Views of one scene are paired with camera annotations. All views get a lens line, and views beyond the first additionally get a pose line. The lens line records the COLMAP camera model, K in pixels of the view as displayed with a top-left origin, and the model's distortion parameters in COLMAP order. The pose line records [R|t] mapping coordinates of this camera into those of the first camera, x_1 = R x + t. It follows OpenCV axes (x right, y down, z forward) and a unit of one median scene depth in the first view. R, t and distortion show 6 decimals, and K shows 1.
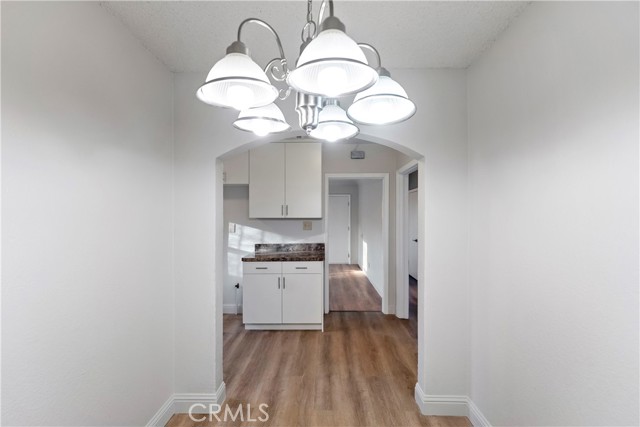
lens RADIAL K [[262.6, 0, 323.9], [0, 262.6, 218.0], [0, 0, 1]] dist [0.012272, -0.000181]
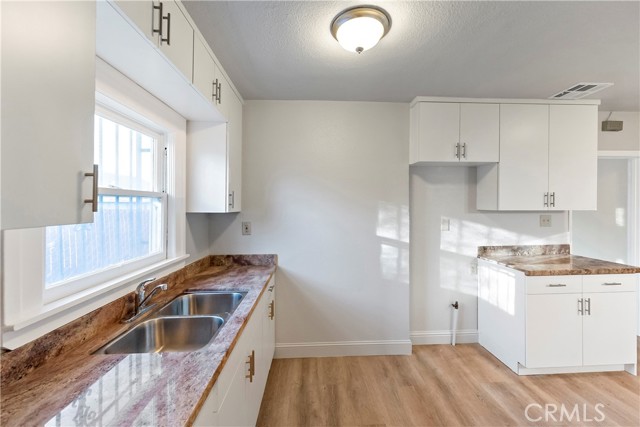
lens RADIAL K [[262.6, 0, 315.1], [0, 262.6, 209.2], [0, 0, 1]] dist [0.012272, -0.000181]
pose [[0.994472, 0.000444, 0.104997, -0.788088], [-0.000082, 0.999994, -0.003455, -0.000107], [-0.104997, 0.003427, 0.994467, 0.332744]]
